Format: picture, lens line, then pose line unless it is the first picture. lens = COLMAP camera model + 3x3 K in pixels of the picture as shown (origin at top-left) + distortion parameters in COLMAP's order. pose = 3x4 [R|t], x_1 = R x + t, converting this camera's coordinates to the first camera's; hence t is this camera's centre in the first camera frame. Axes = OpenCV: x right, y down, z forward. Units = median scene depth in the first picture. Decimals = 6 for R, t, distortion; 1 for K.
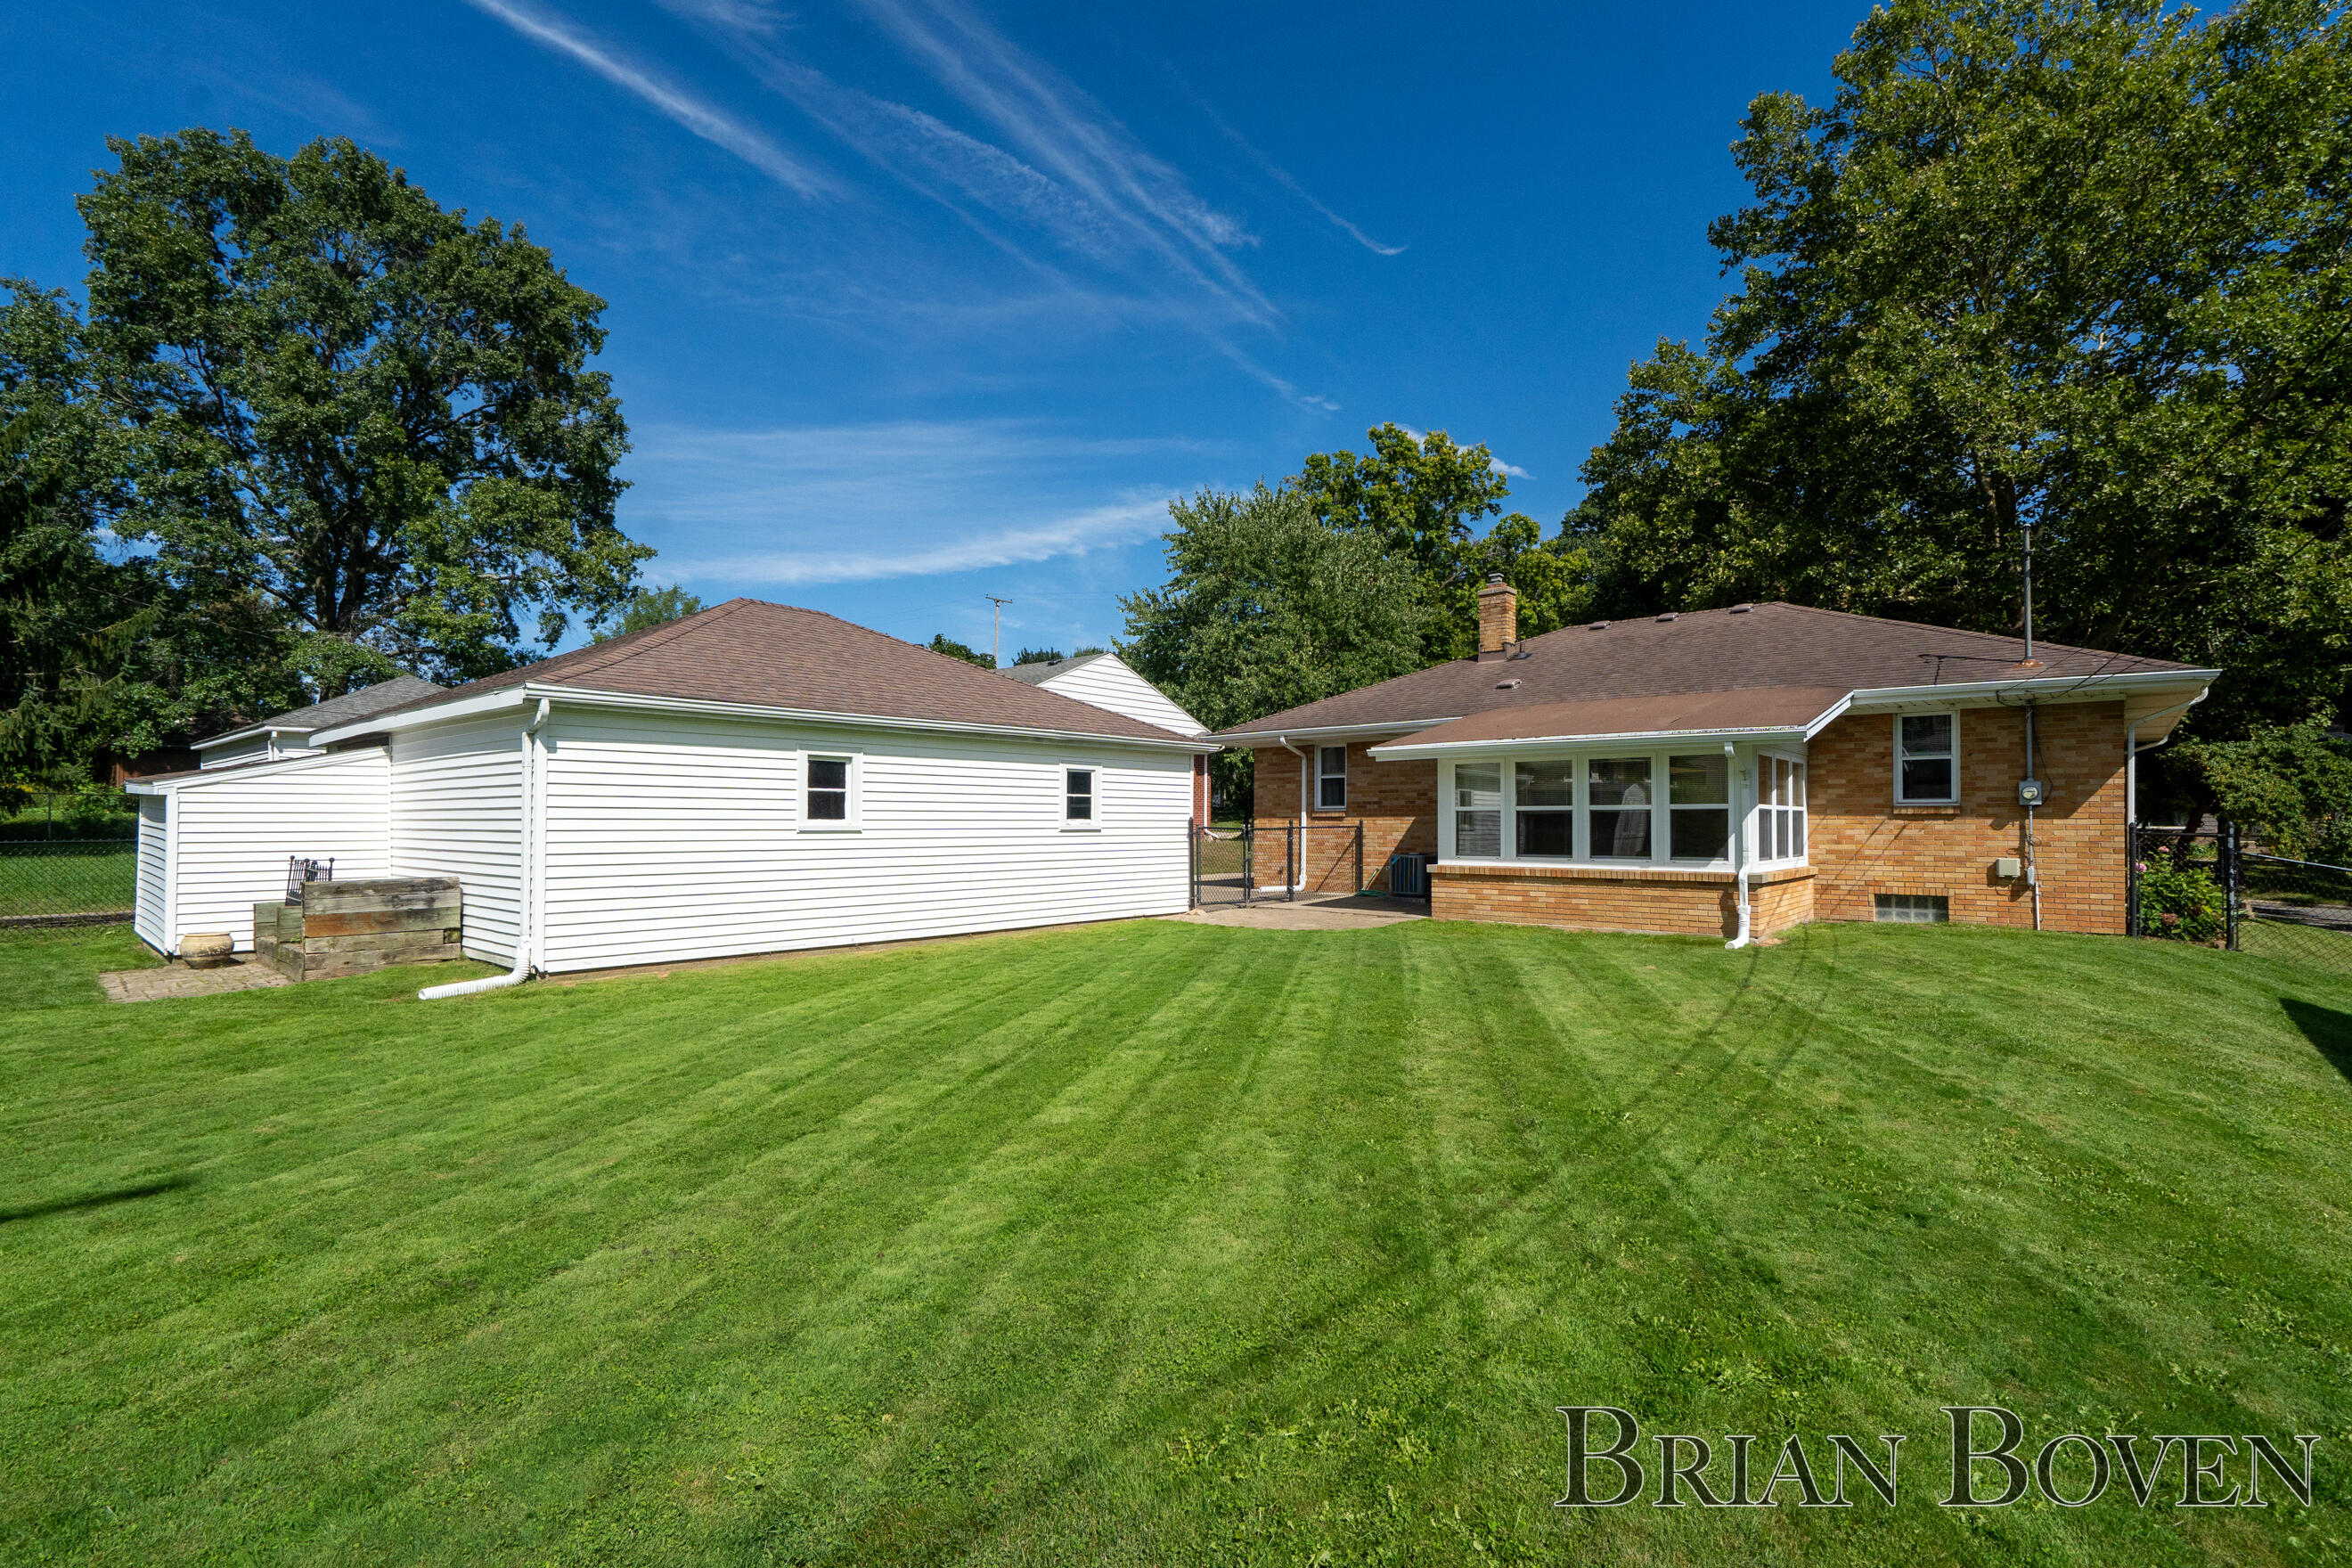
lens RADIAL K [[1105.5, 0, 1171.4], [0, 1105.5, 773.1], [0, 0, 1]] dist [0.031606, 0.000593]
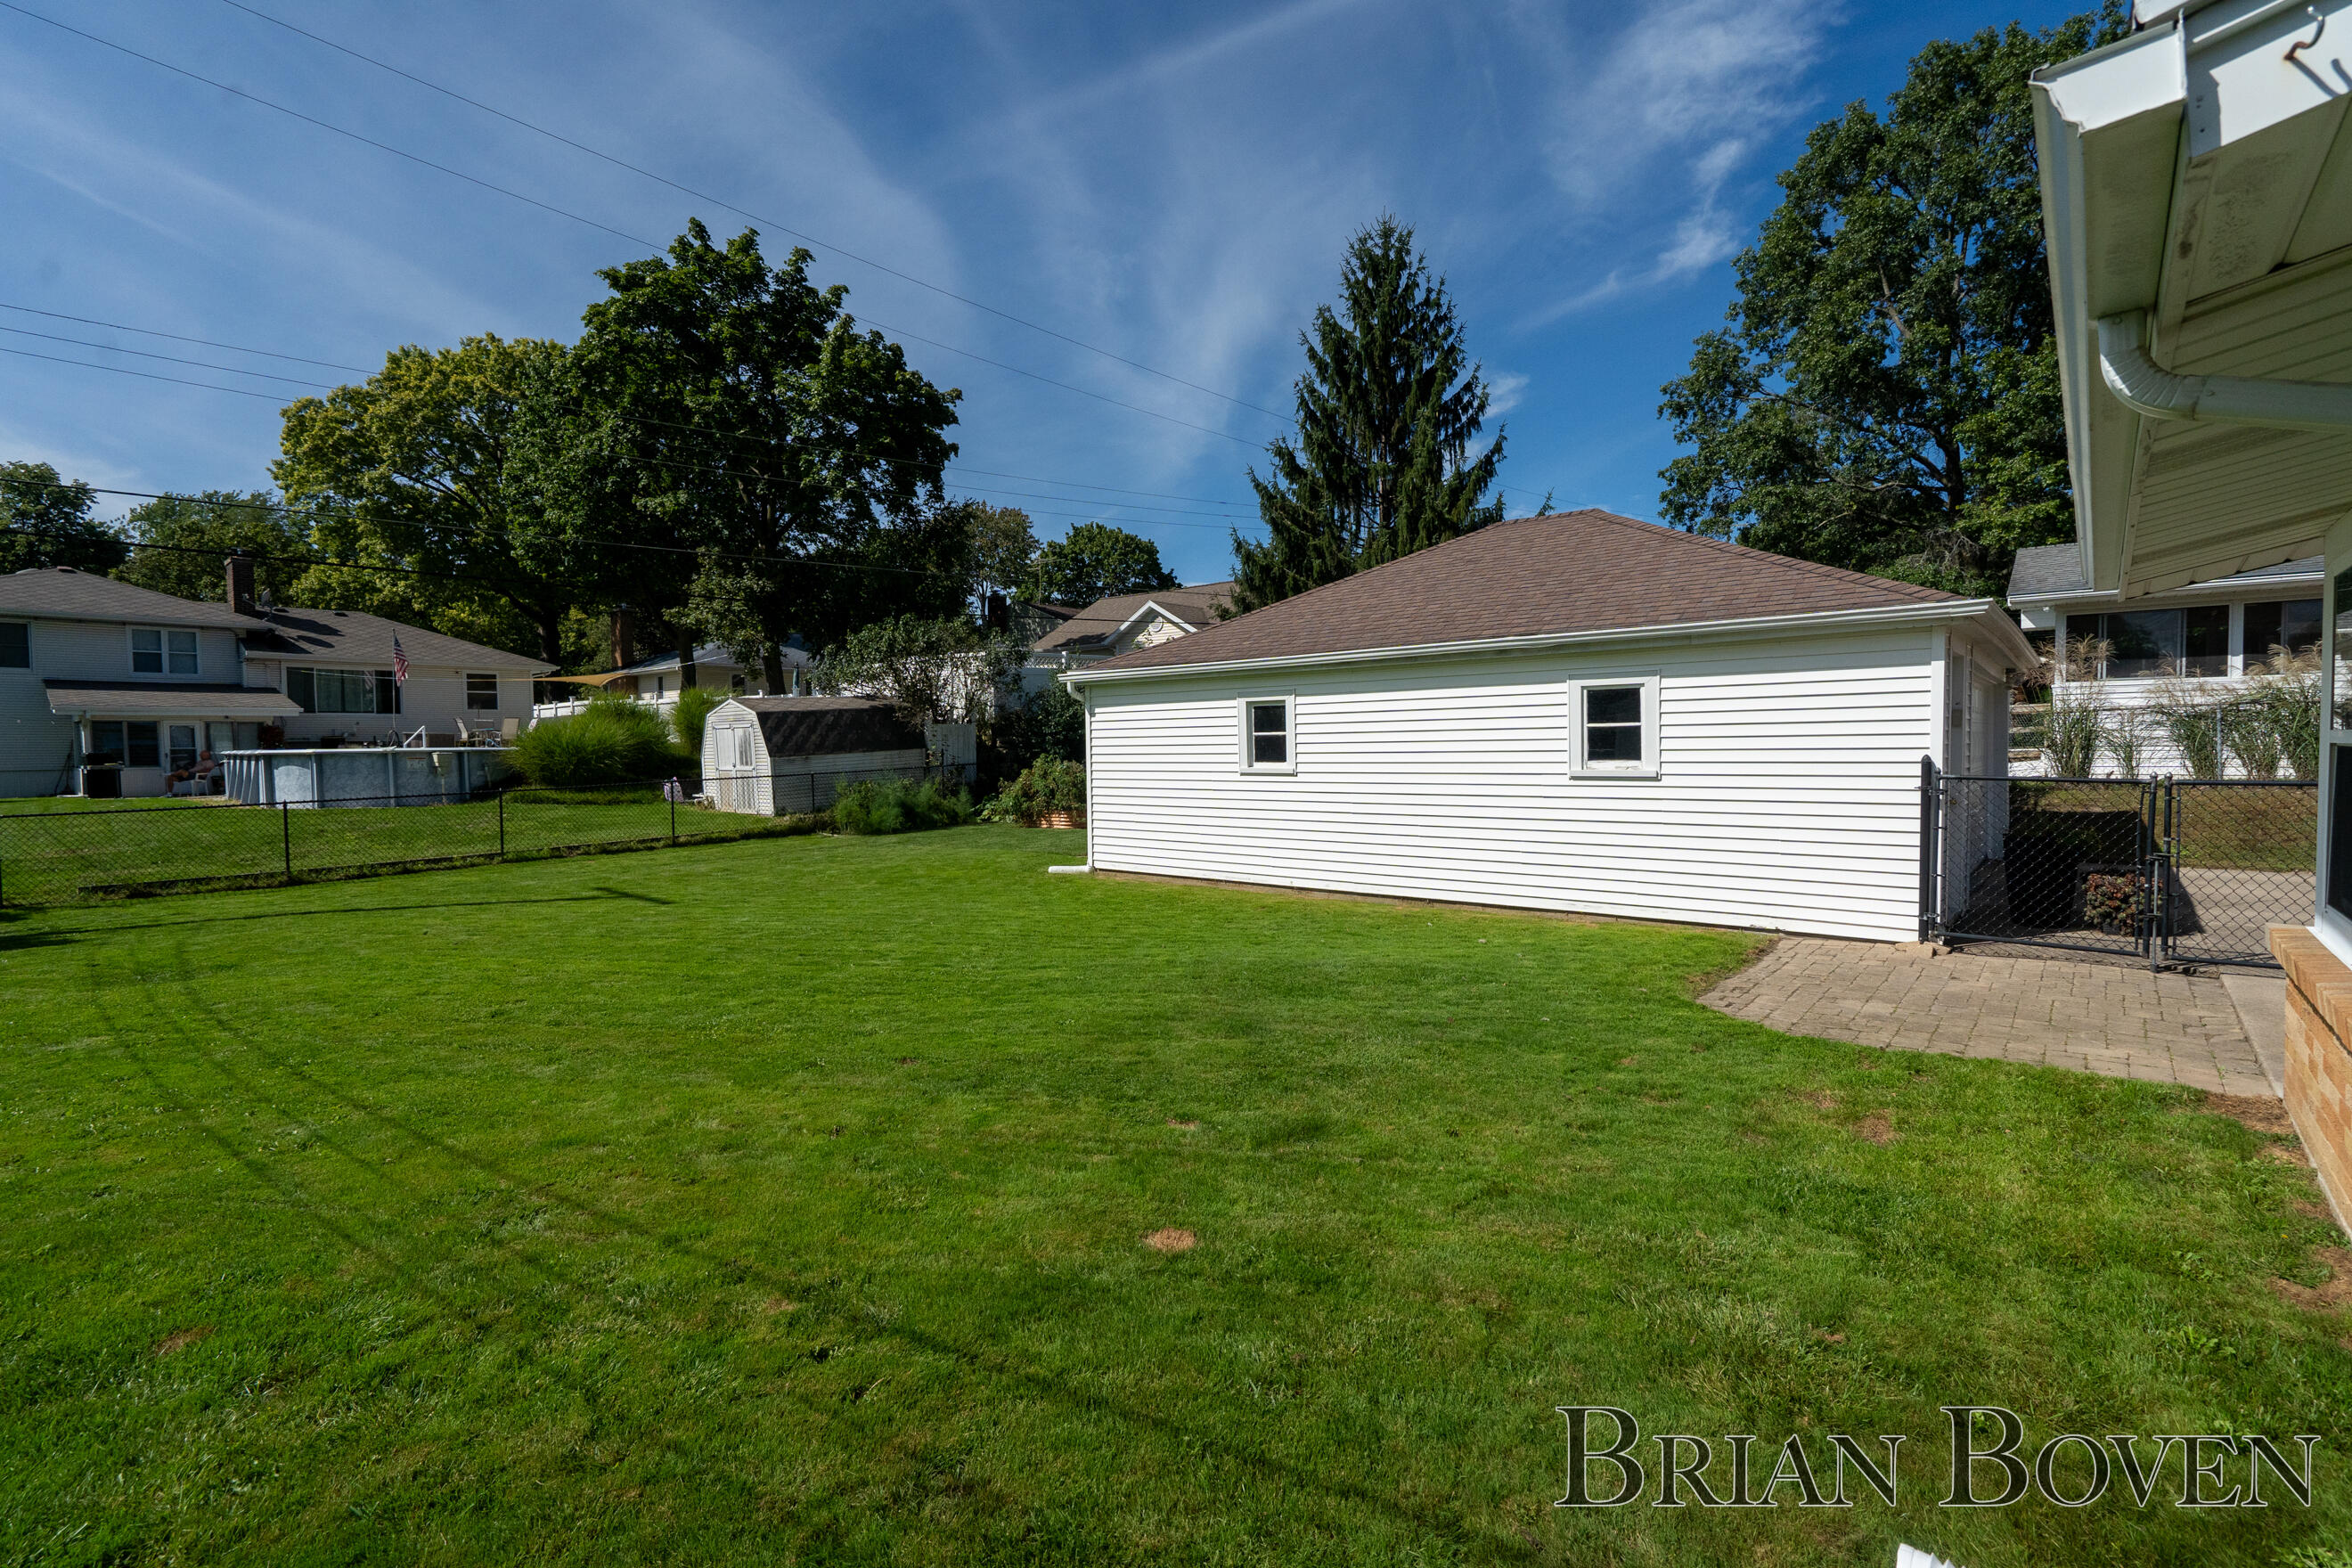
lens RADIAL K [[1105.5, 0, 1183.0], [0, 1105.5, 780.7], [0, 0, 1]] dist [0.031606, 0.000593]
pose [[-0.005977, 0.026391, -0.999634, 0.557453], [0.054340, 0.998183, 0.026027, 0.021415], [0.998505, -0.054165, -0.007401, 0.716395]]
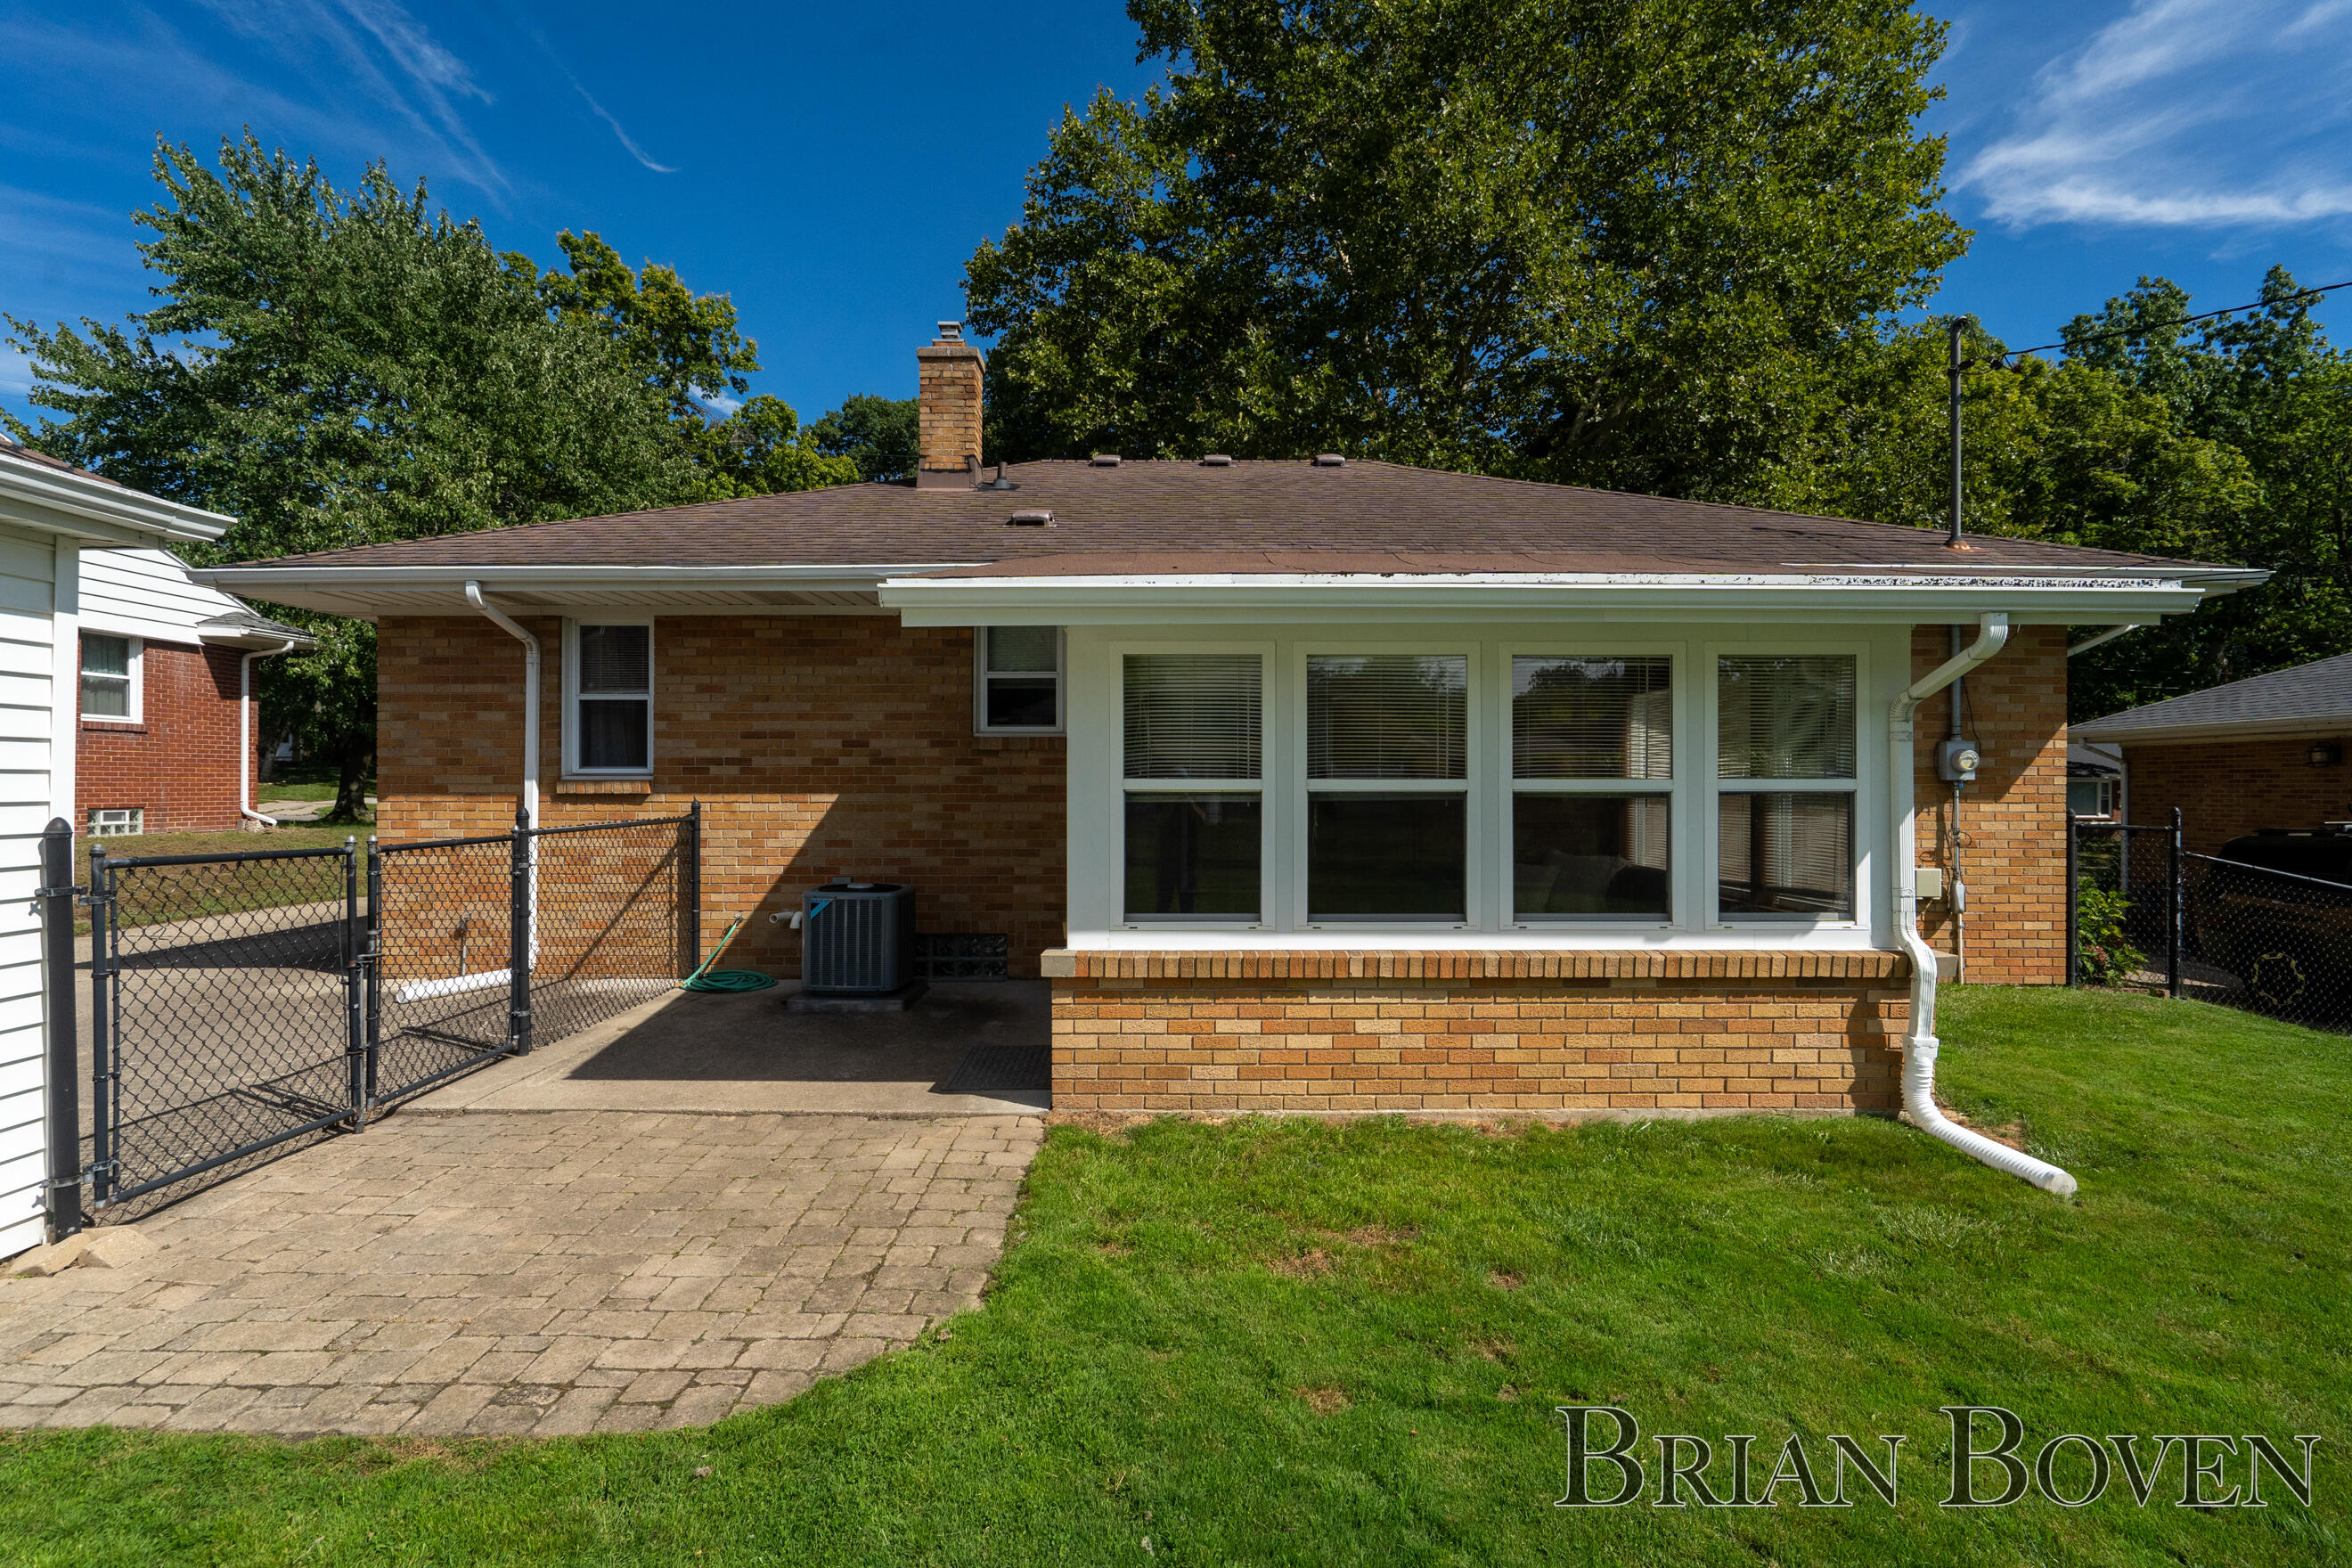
lens RADIAL K [[1134.1, 0, 1198.5], [0, 1134.1, 785.7], [0, 0, 1]] dist [-0.000370, -0.000368]
pose [[0.754598, -0.001109, 0.656186, 0.044482], [-0.031092, 0.998815, 0.037443, 0.018690], [-0.655450, -0.048657, 0.753669, 0.724640]]
